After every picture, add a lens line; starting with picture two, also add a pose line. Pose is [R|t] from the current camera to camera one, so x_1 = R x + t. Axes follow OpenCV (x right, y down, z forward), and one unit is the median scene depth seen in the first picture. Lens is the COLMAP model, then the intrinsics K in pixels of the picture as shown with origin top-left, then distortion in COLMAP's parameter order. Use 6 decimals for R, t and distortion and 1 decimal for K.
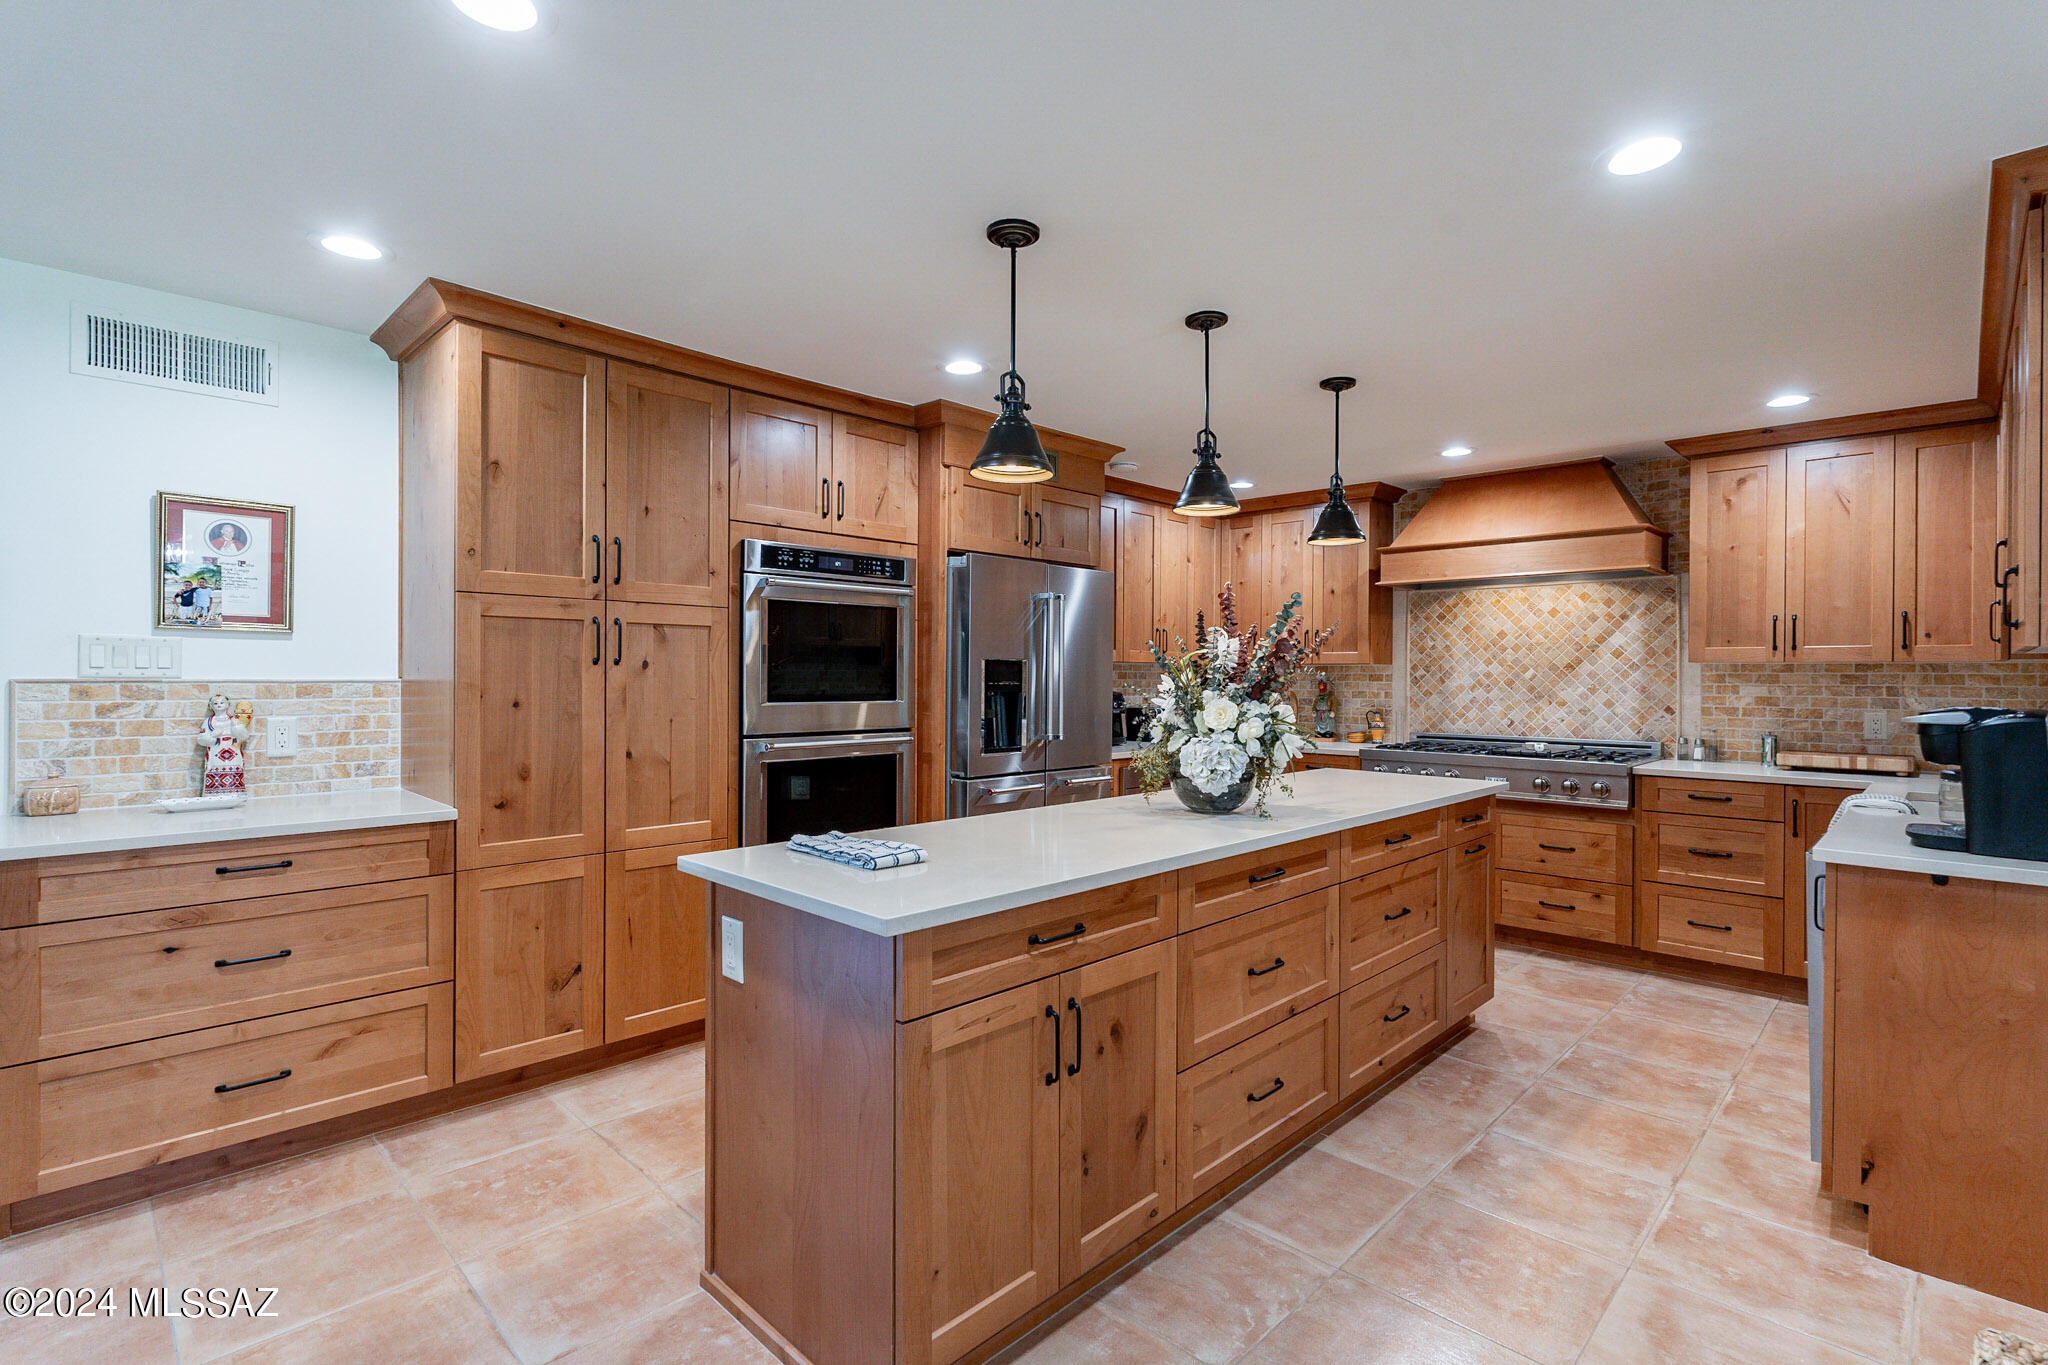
lens RADIAL K [[952.3, 0, 1021.4], [0, 952.3, 673.8], [0, 0, 1]] dist [-0.002248, -0.000026]
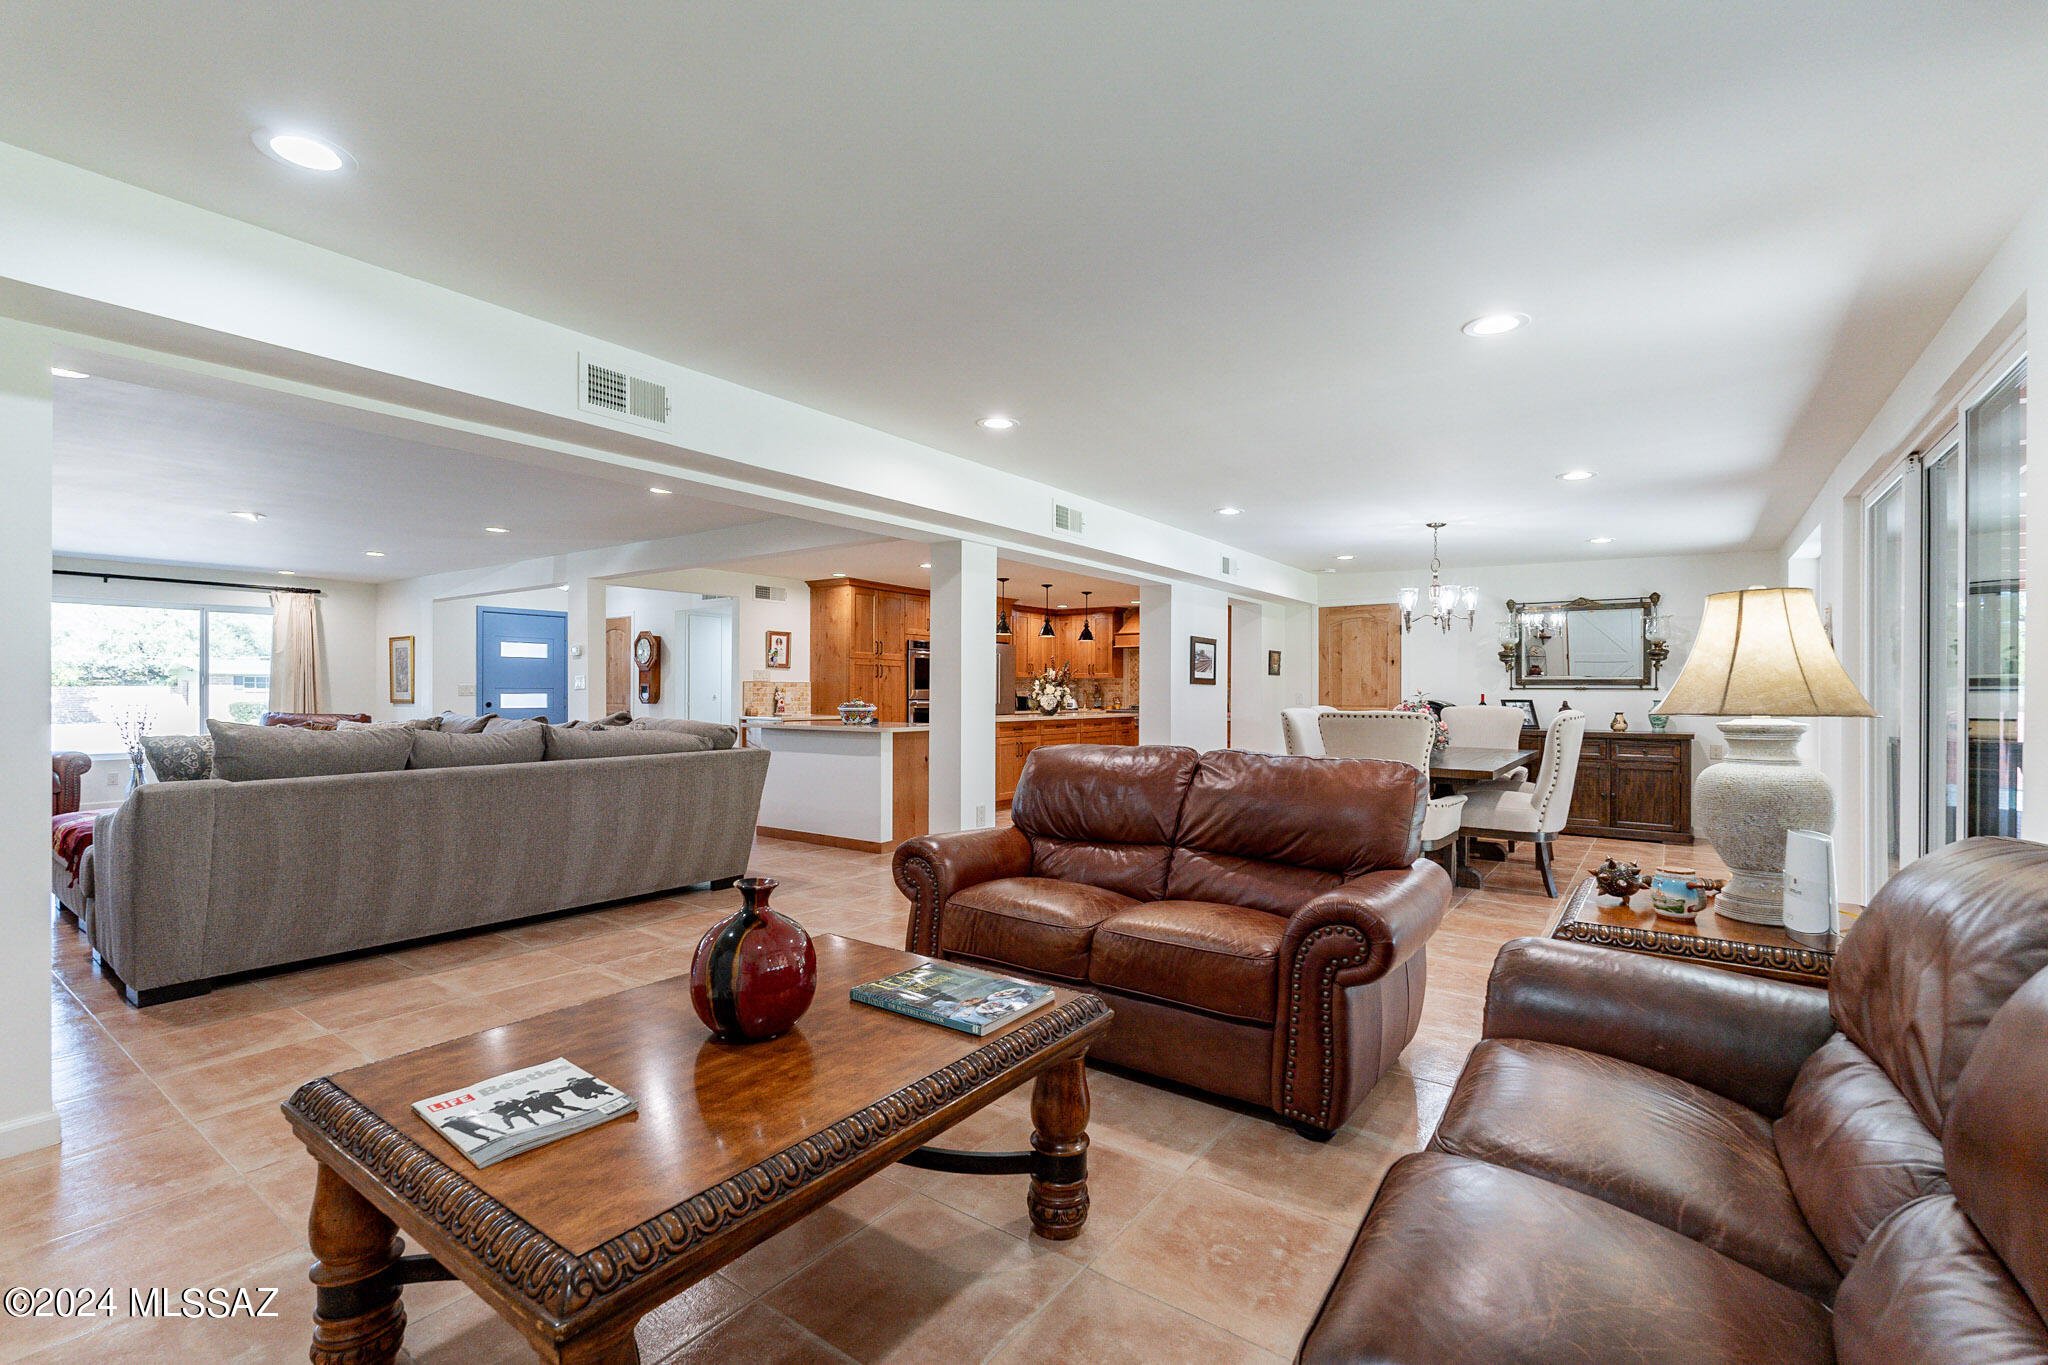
lens RADIAL K [[908.2, 0, 1017.3], [0, 908.2, 681.5], [0, 0, 1]] dist [-0.001250, -0.000243]
pose [[0.989284, 0.000104, 0.146003, -0.387972], [0.001137, 0.999964, -0.008415, 0.030398], [-0.145998, 0.008491, 0.989248, -2.198624]]
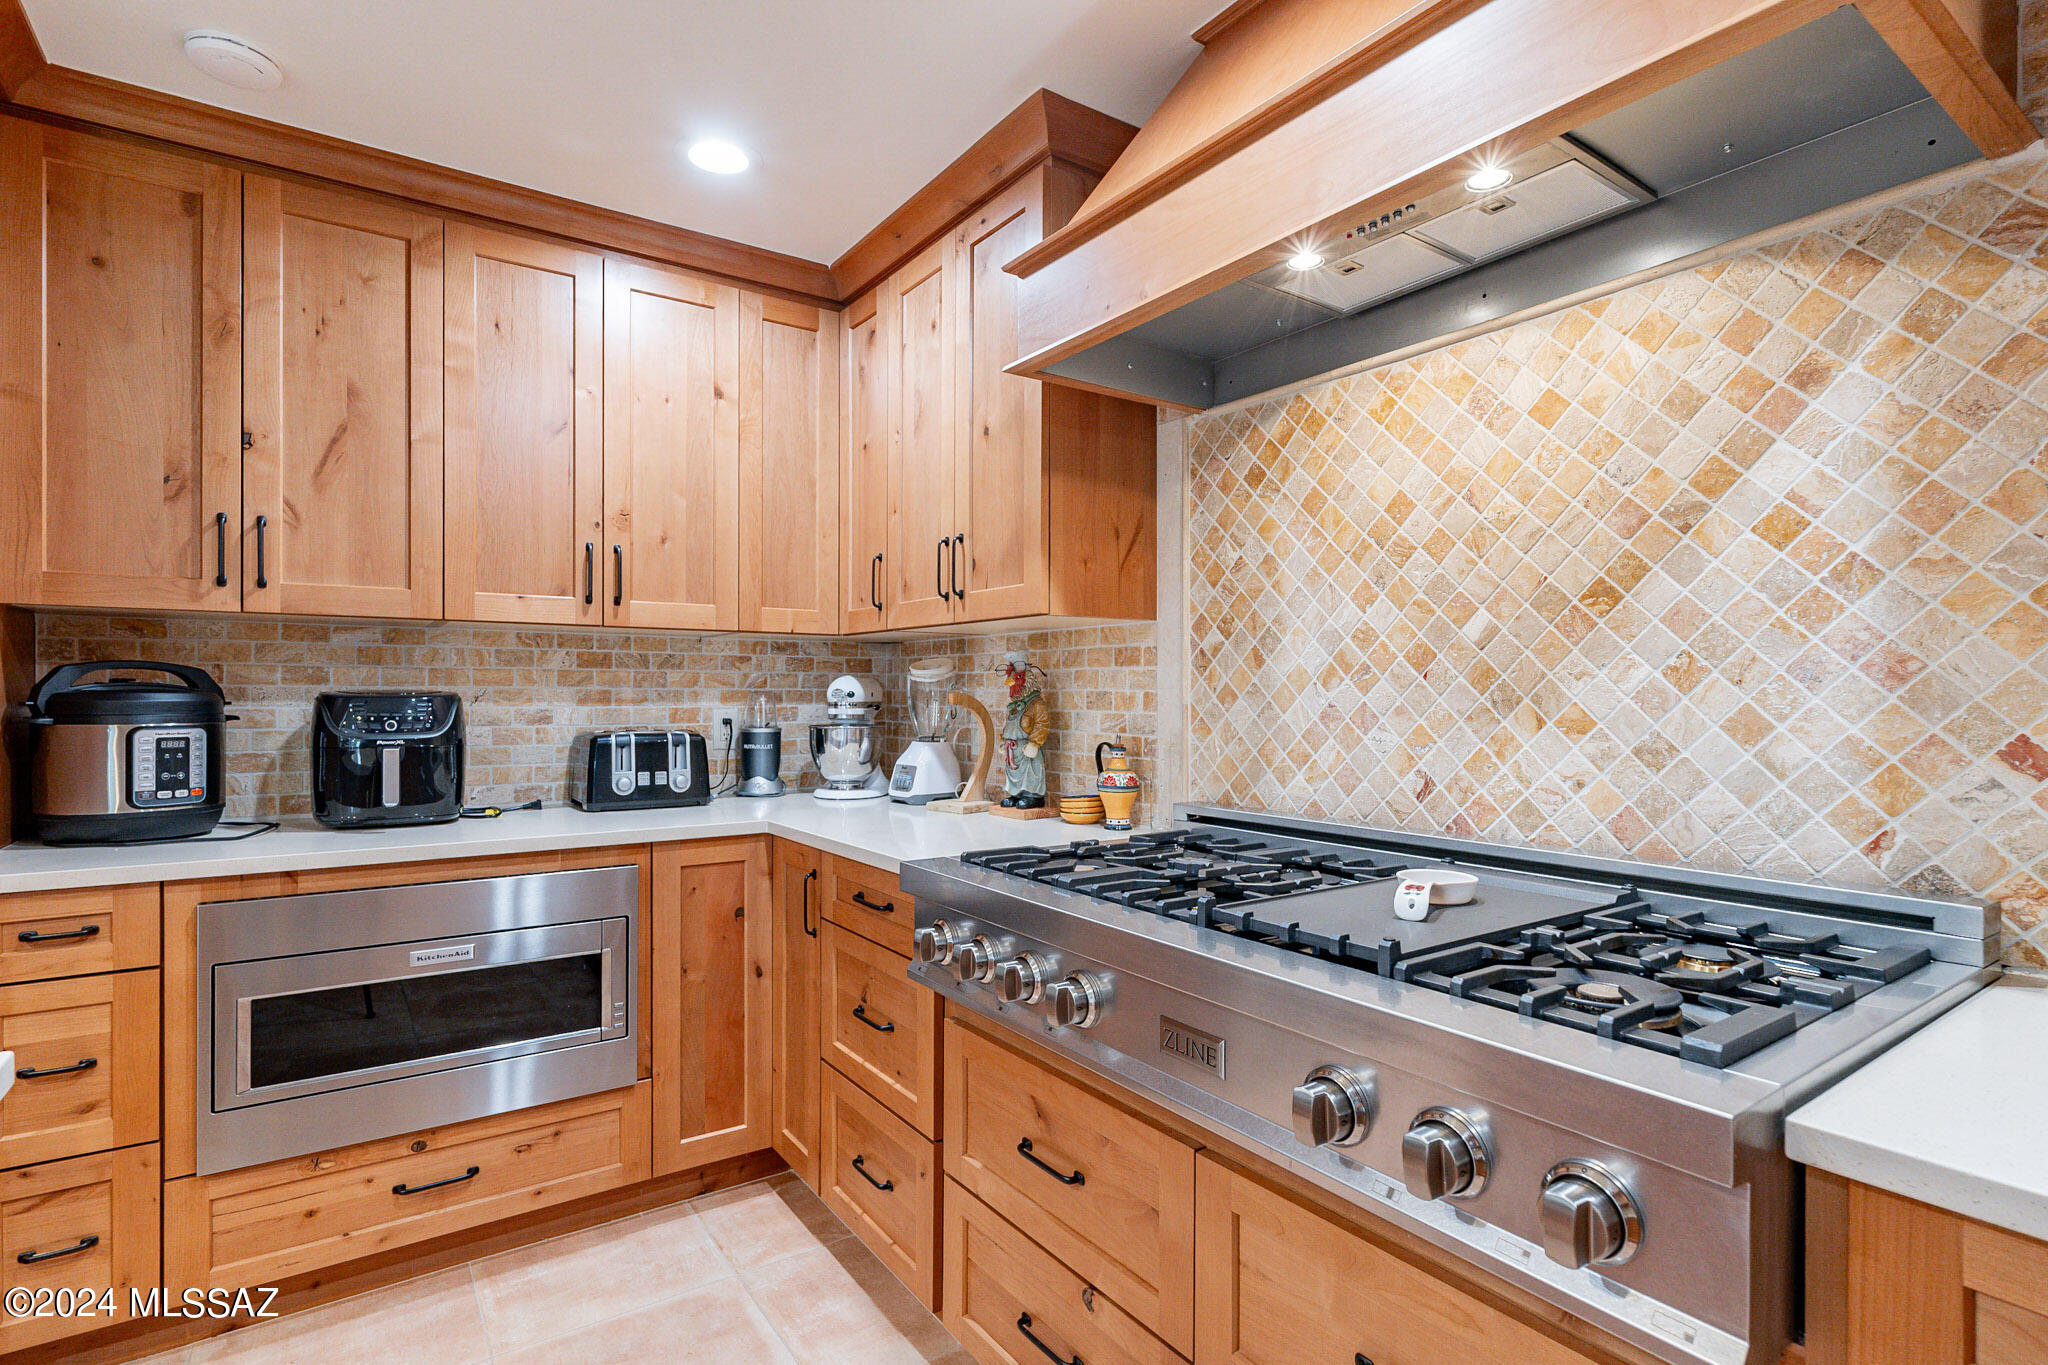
lens RADIAL K [[987.0, 0, 1022.5], [0, 987.0, 688.1], [0, 0, 1]] dist [0.000745, 0.000249]
pose [[0.983678, -0.003413, -0.179903, 0.679912], [0.002738, 0.999988, -0.004001, 0.031107], [0.179915, 0.003443, 0.983676, 1.010585]]
